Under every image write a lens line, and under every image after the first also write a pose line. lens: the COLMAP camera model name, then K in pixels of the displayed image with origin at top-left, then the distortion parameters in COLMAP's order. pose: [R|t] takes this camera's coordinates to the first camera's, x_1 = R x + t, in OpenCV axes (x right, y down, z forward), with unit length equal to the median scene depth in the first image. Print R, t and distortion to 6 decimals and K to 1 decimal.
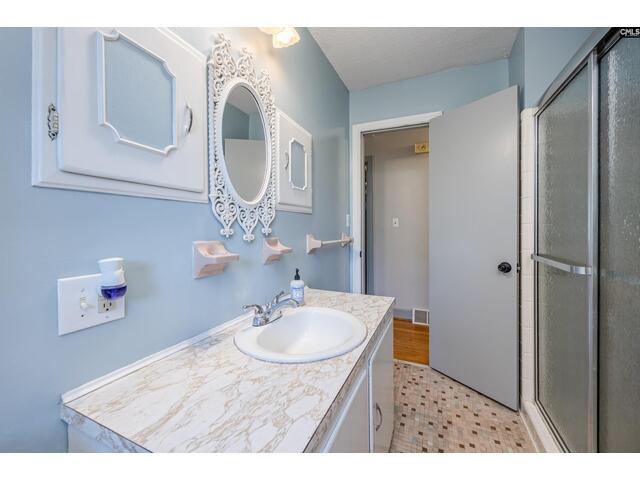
lens RADIAL K [[258.1, 0, 319.5], [0, 258.1, 227.2], [0, 0, 1]] dist [-0.000078, 0.000014]
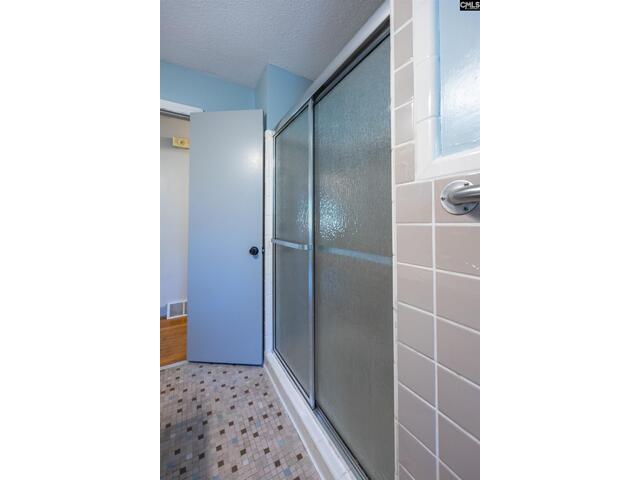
lens RADIAL K [[220.4, 0, 318.9], [0, 220.4, 214.2], [0, 0, 1]] dist [-0.000028, -0.000019]
pose [[0.584551, 0.021743, 0.811066, 0.039845], [0.003775, 0.999557, -0.029517, 0.011855], [-0.811348, 0.020316, 0.584210, 0.130288]]
